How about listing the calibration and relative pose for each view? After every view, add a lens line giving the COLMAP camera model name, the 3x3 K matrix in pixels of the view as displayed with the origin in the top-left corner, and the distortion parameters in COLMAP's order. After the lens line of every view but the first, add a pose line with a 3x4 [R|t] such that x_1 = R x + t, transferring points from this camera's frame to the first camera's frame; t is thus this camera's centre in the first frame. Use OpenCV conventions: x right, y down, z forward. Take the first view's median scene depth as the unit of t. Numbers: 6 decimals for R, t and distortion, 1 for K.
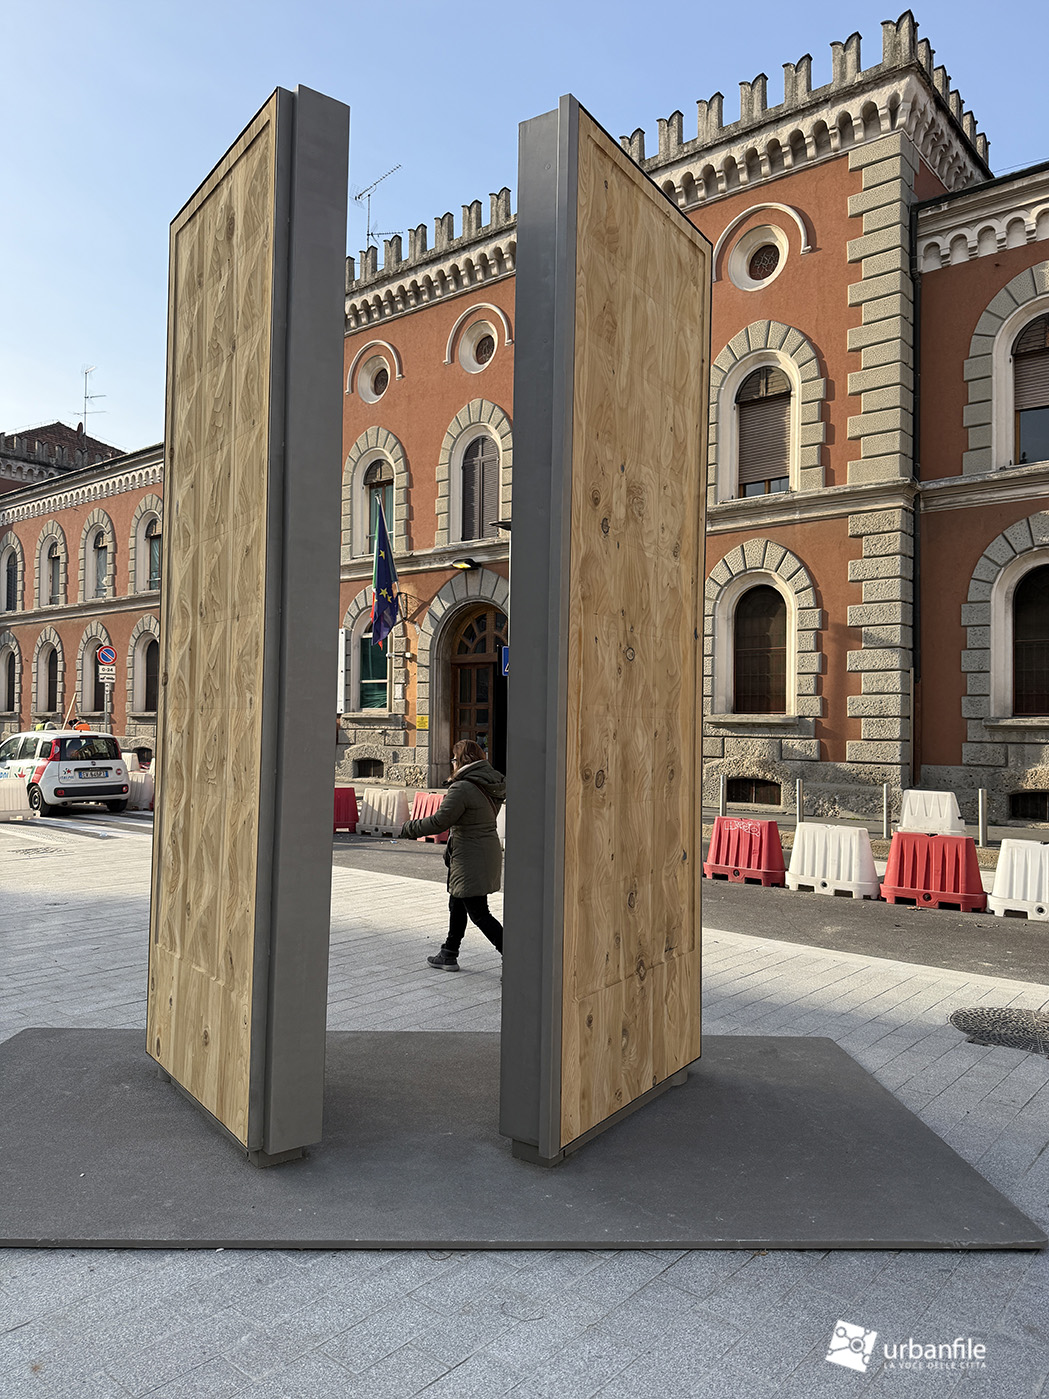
lens RADIAL K [[977.6, 0, 523.1], [0, 977.6, 731.8], [0, 0, 1]] dist [0.067104, -0.101438]
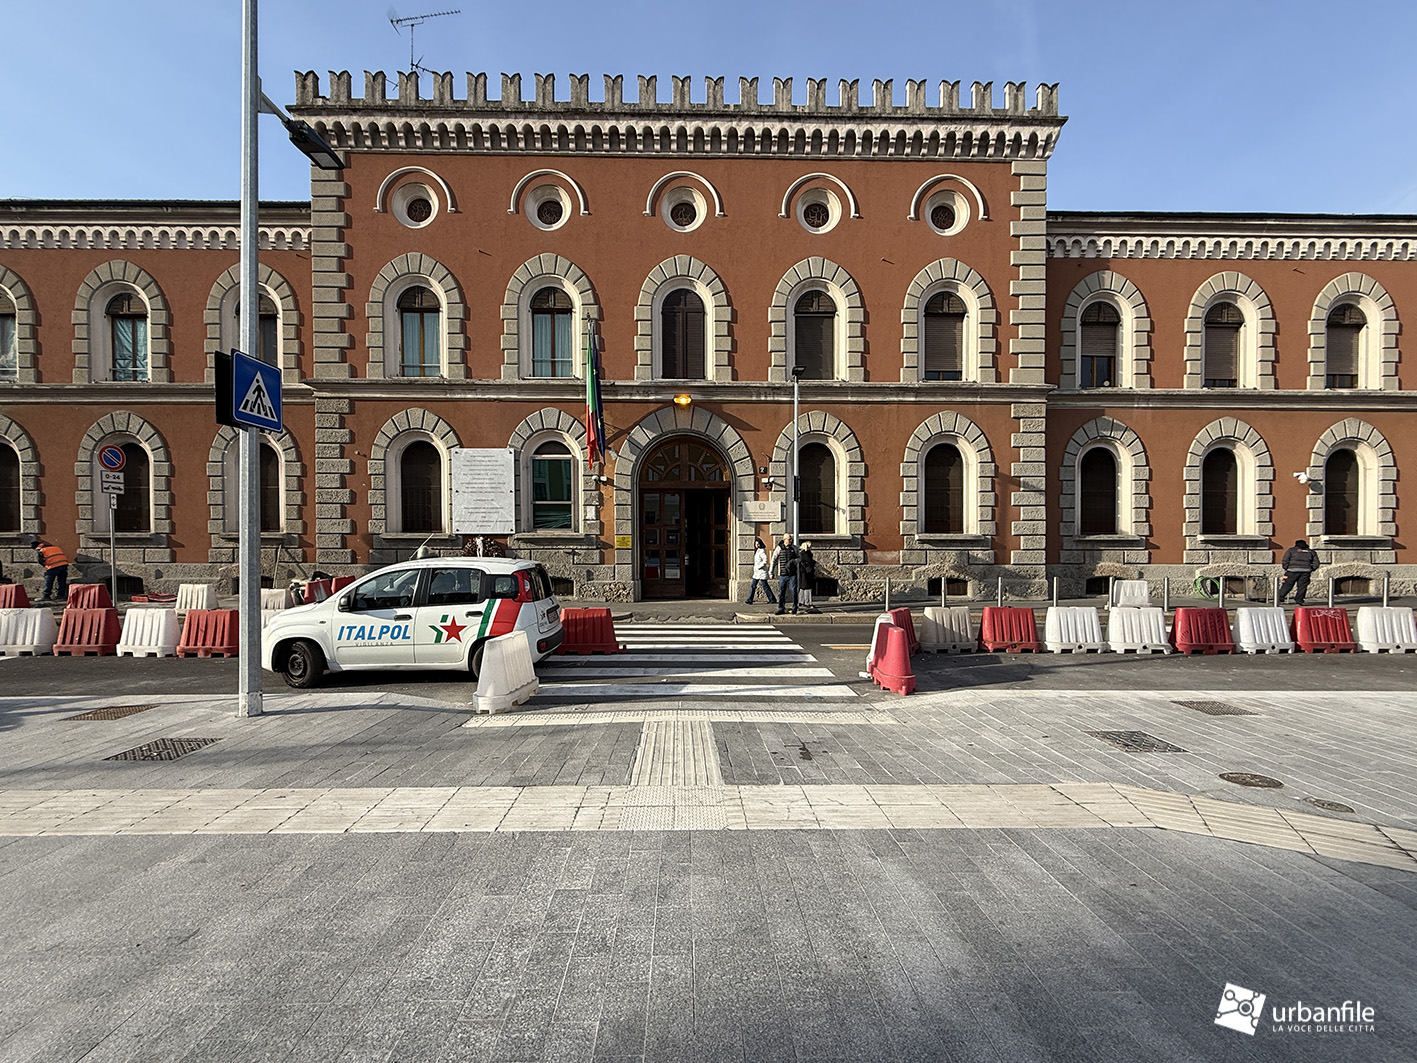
lens RADIAL K [[627.9, 0, 704.4], [0, 627.9, 565.3], [0, 0, 1]] dist [-0.005309, -0.000525]
pose [[0.753766, -0.037585, 0.656067, -0.509056], [0.013826, 0.999049, 0.041348, -0.011658], [-0.656997, -0.022096, 0.753569, 0.430758]]
